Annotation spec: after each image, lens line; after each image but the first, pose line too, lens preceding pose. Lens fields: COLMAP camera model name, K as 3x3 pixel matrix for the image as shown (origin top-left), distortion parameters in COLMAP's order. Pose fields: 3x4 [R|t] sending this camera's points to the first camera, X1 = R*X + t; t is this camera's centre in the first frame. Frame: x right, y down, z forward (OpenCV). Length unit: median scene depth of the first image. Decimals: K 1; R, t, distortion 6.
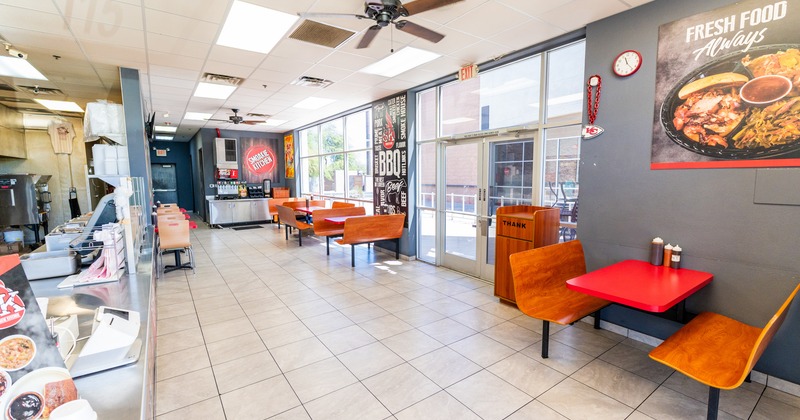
lens RADIAL K [[337.8, 0, 396.9], [0, 337.8, 210.1], [0, 0, 1]] dist [0.003977, 0.000202]
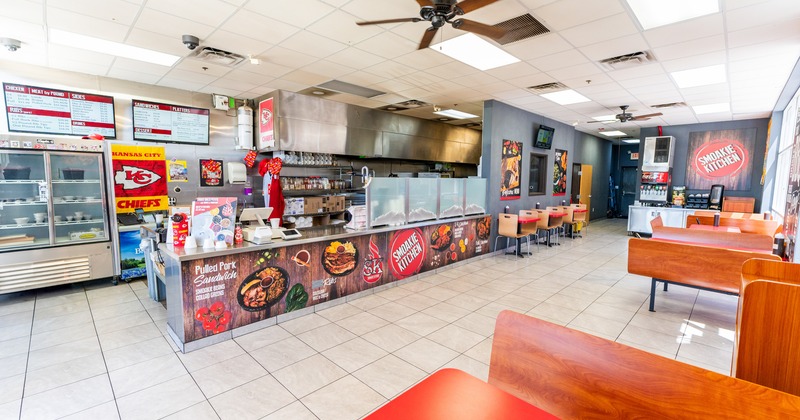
lens RADIAL K [[337.8, 0, 397.7], [0, 337.8, 210.8], [0, 0, 1]] dist [0.003977, 0.000202]
pose [[0.176098, 0.106100, -0.978638, 0.452240], [-0.113470, 0.989735, 0.086885, -0.038764], [0.977811, 0.095746, 0.186329, 0.350128]]
